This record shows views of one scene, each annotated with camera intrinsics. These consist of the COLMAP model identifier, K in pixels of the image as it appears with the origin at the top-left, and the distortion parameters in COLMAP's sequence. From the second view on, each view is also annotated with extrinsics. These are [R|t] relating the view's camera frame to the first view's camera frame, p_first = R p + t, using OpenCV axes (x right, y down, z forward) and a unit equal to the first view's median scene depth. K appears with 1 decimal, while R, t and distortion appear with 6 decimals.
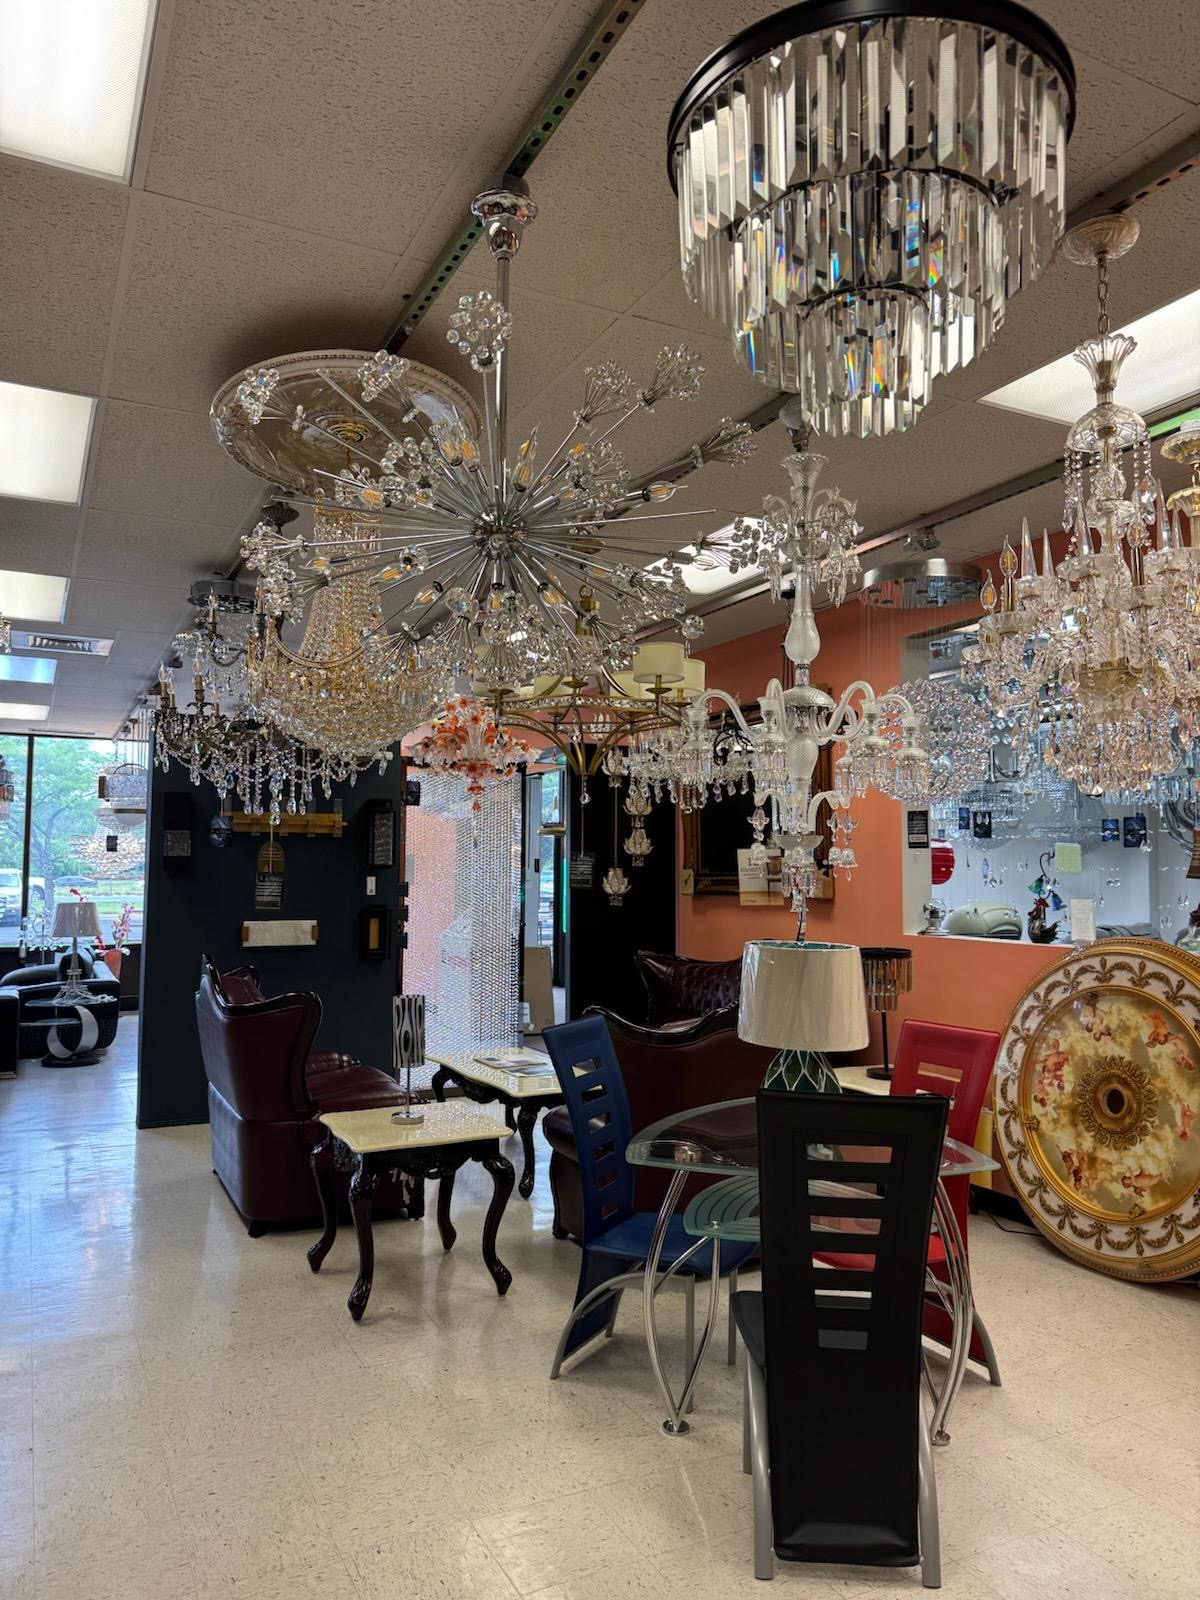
lens RADIAL K [[1131.4, 0, 600.0], [0, 1131.4, 800.0], [0, 0, 1]] dist [0.164010, -0.244427]
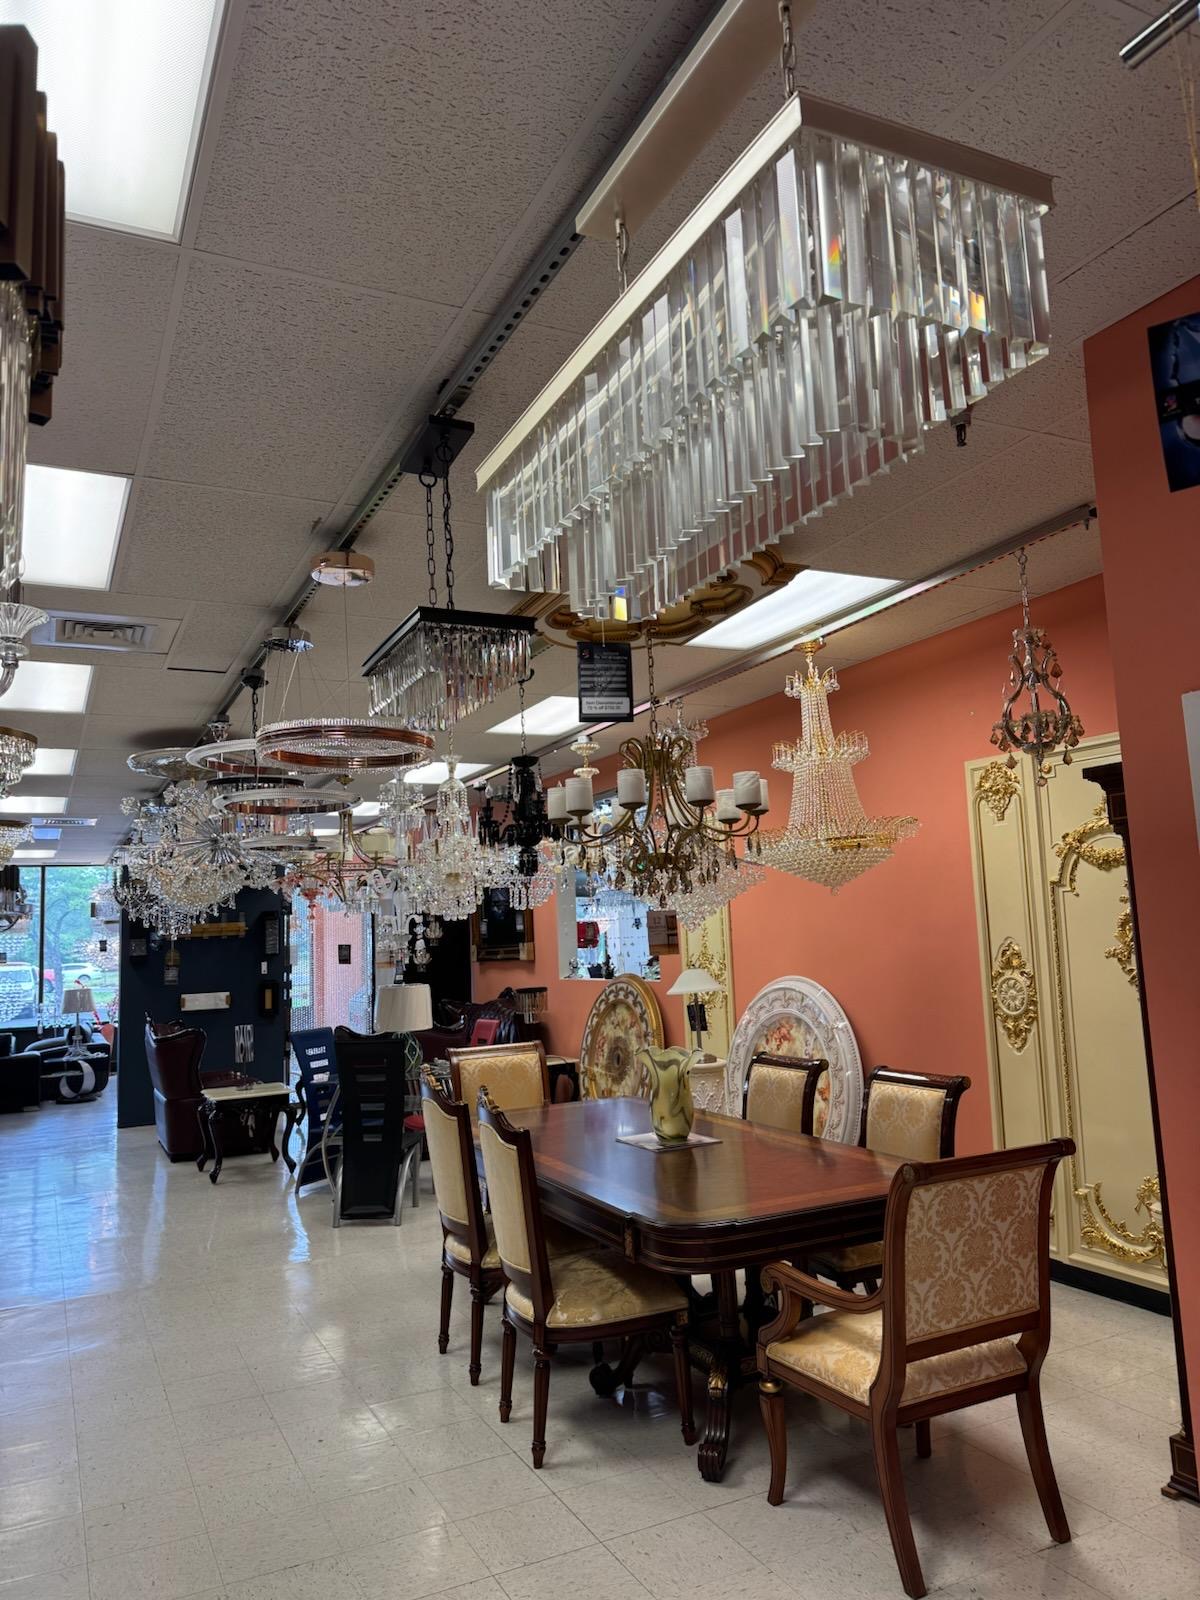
lens RADIAL K [[1131.4, 0, 600.0], [0, 1131.4, 800.0], [0, 0, 1]] dist [0.164010, -0.244427]
pose [[0.998764, -0.049548, -0.003914, 0.267738], [0.049242, 0.997128, -0.057535, -0.039135], [0.006754, 0.057271, 0.998336, -0.561594]]
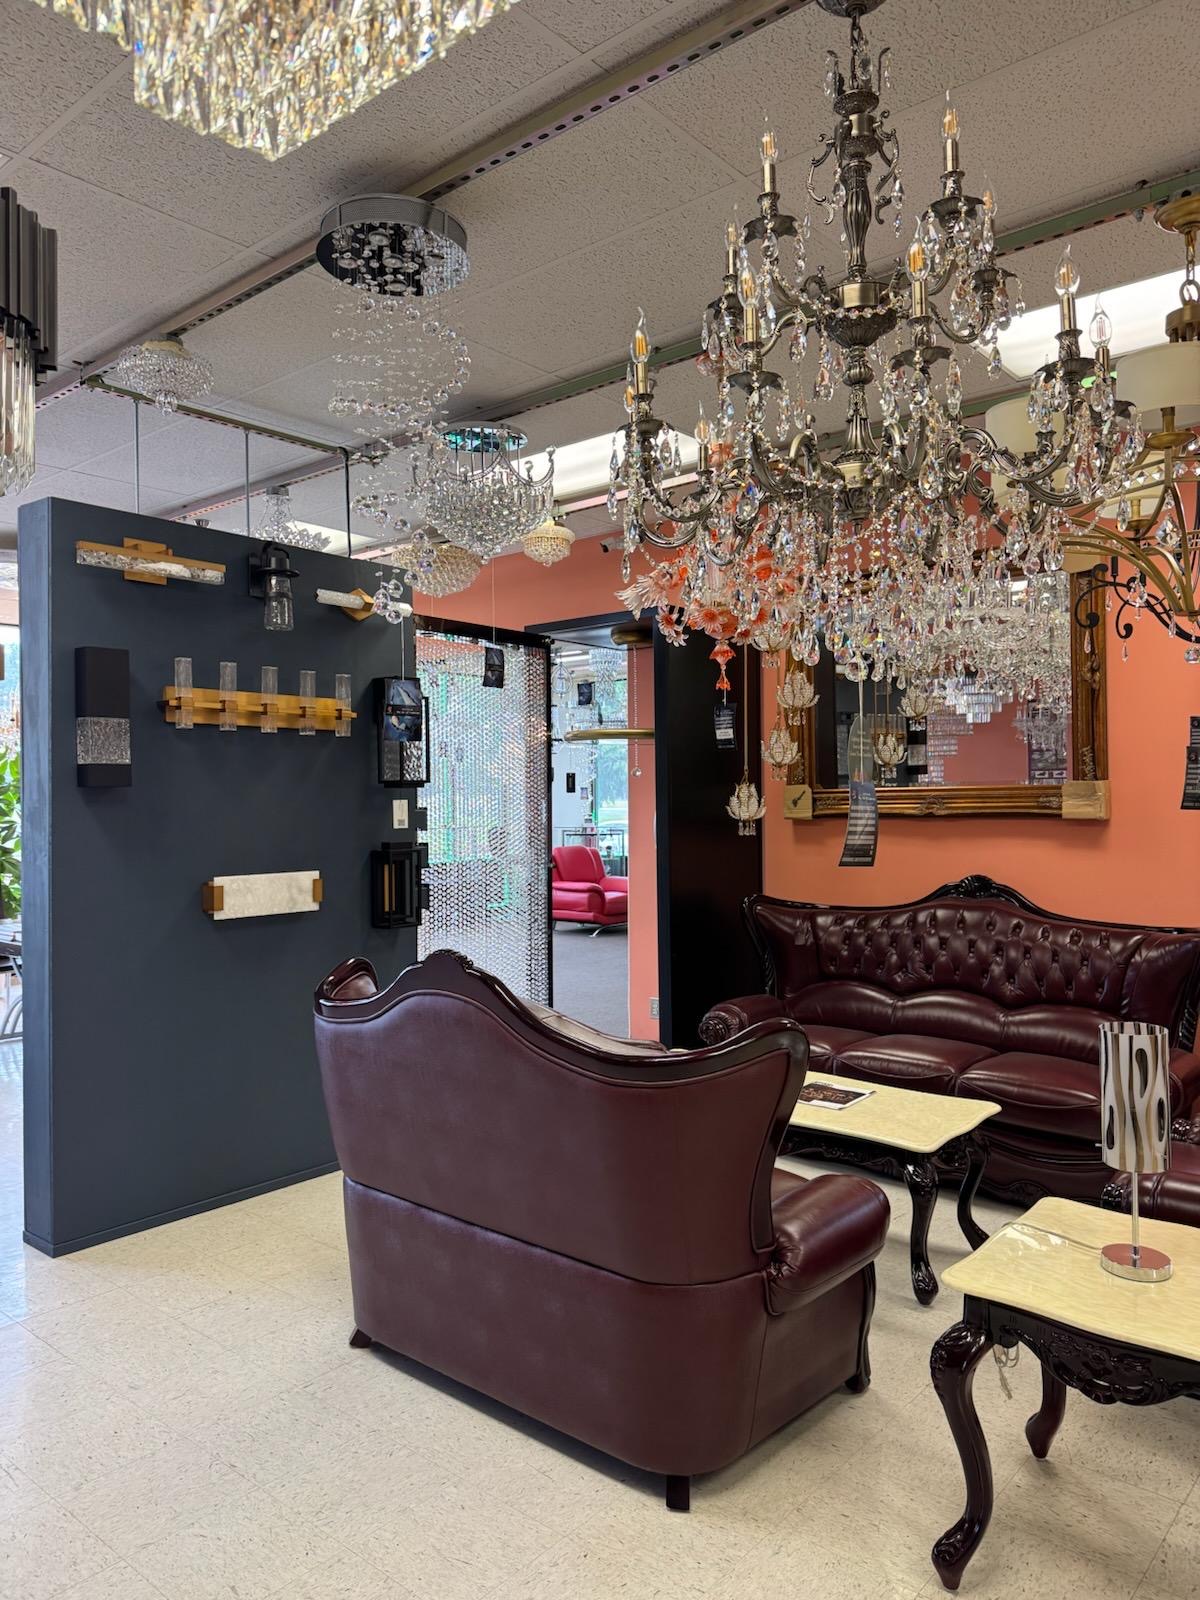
lens RADIAL K [[1131.4, 0, 600.0], [0, 1131.4, 800.0], [0, 0, 1]] dist [0.164010, -0.244427]
pose [[0.924885, -0.012133, 0.380052, -0.329986], [-0.013132, 0.997875, 0.063815, 0.024873], [-0.380019, -0.064012, 0.922761, 0.363068]]
